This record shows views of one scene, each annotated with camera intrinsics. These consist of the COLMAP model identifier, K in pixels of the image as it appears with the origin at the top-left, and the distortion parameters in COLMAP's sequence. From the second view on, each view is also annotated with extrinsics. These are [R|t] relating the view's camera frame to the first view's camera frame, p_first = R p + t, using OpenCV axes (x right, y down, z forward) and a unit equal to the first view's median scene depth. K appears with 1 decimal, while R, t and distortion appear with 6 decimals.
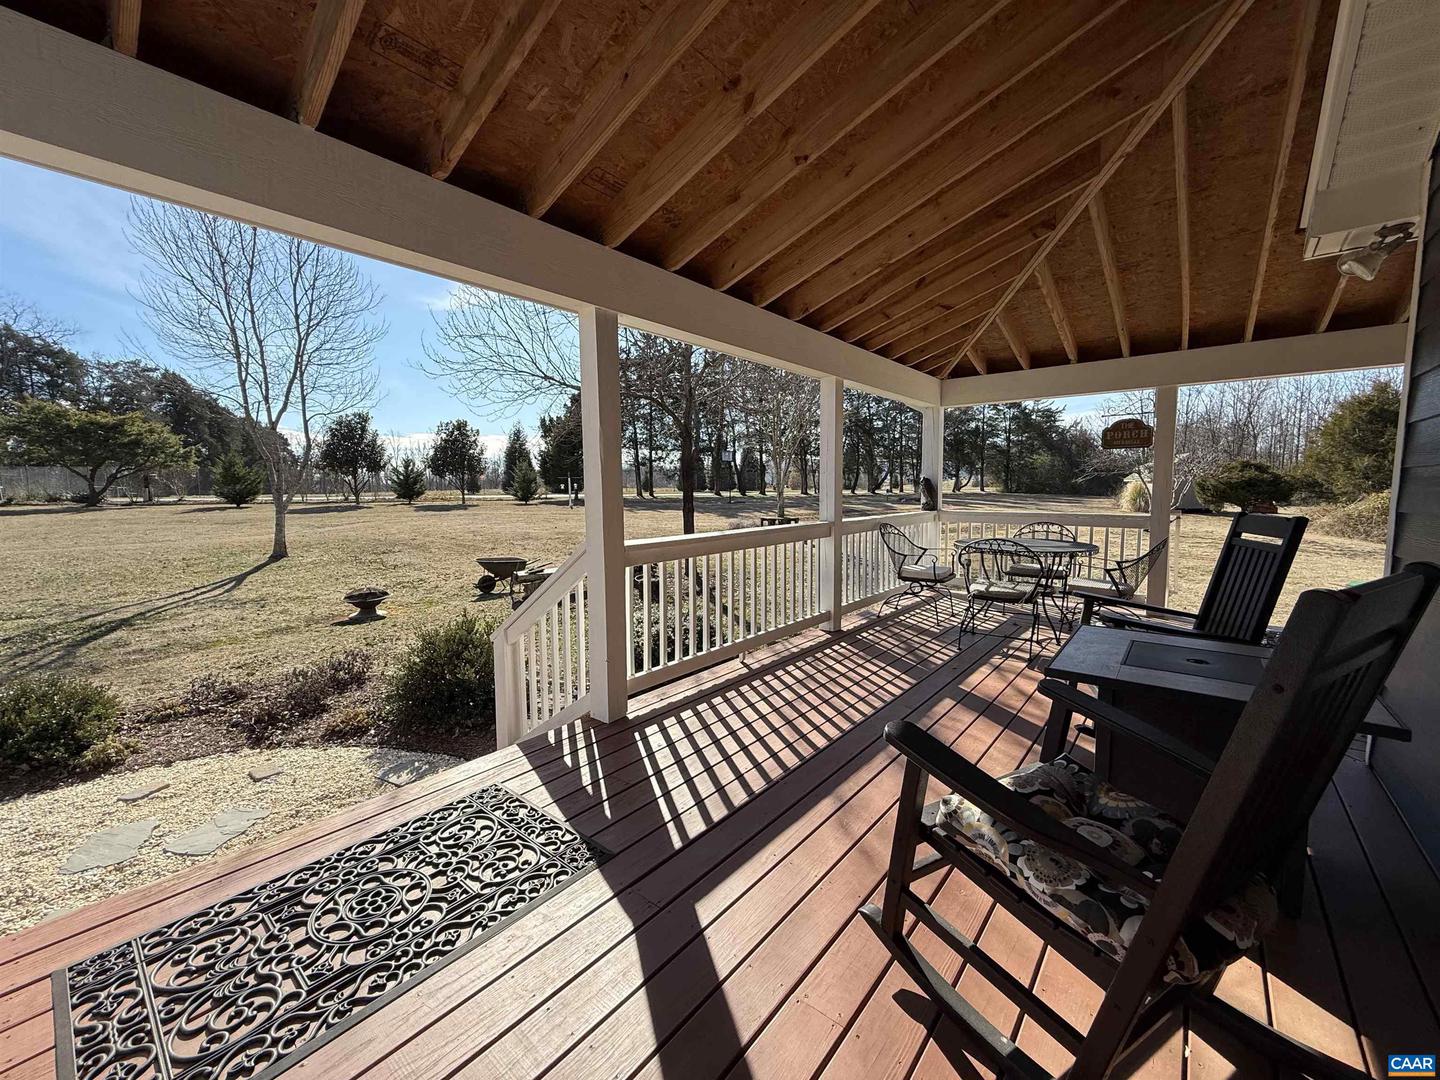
lens RADIAL K [[572.1, 0, 718.2], [0, 572.1, 542.0], [0, 0, 1]] dist [-0.001171, 0.000017]
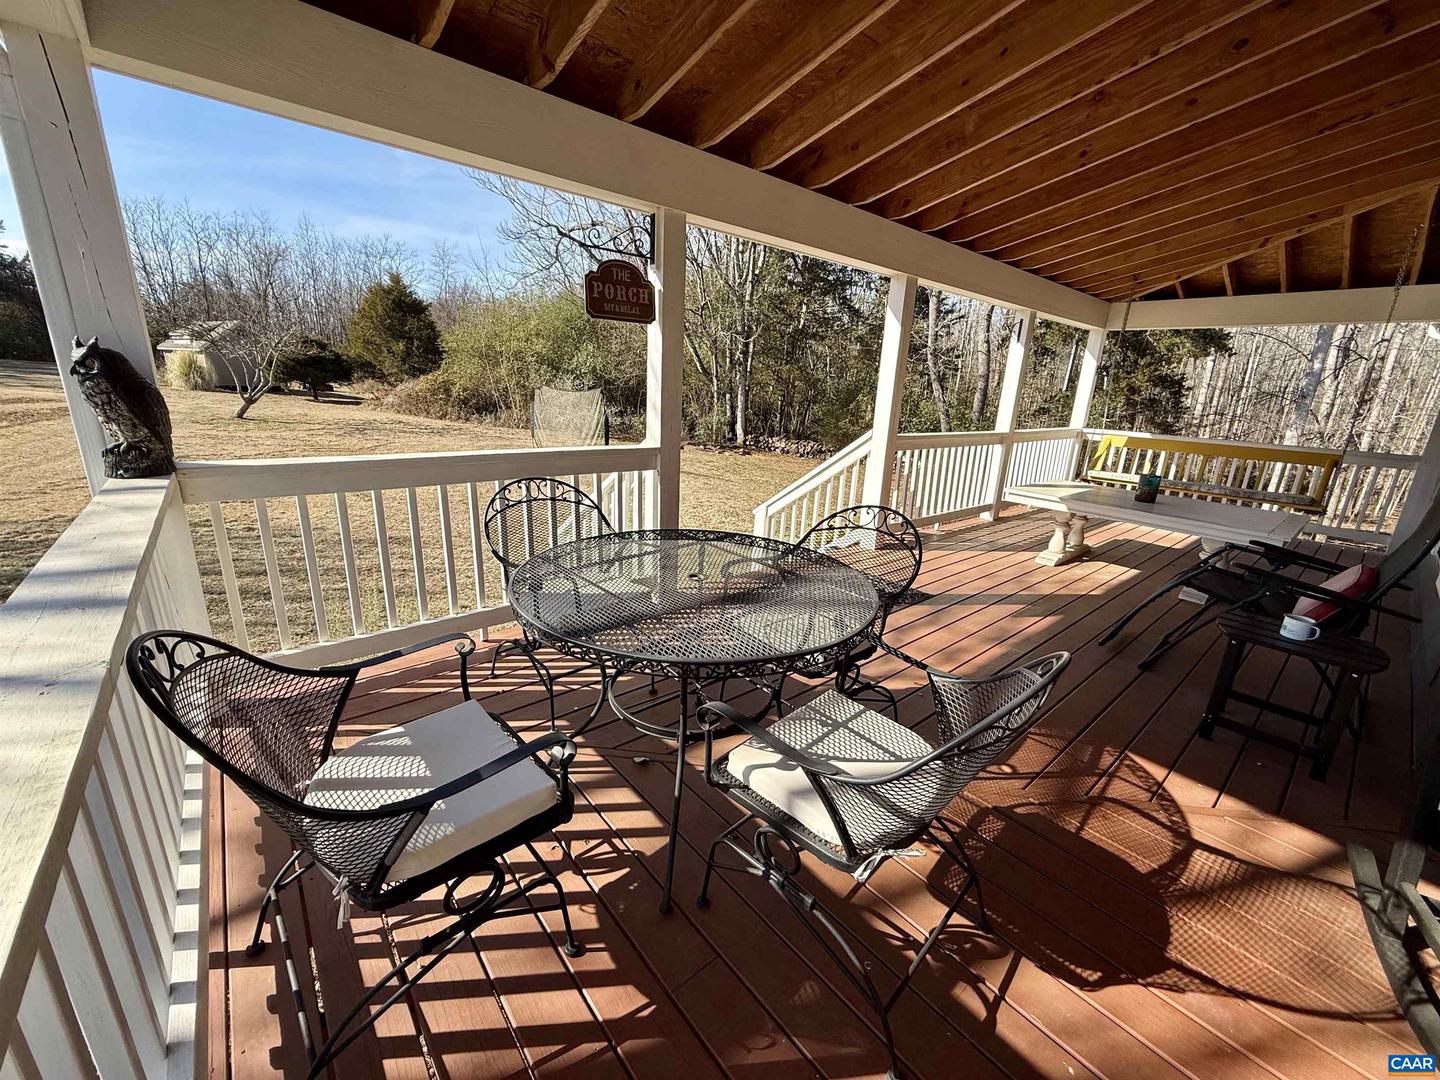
lens RADIAL K [[572.1, 0, 719.8], [0, 572.1, 539.0], [0, 0, 1]] dist [-0.001171, 0.000017]
pose [[0.162000, -0.250479, 0.954472, 0.242476], [0.044810, 0.968118, 0.246454, -0.129830], [-0.985773, 0.002845, 0.168059, 1.124198]]
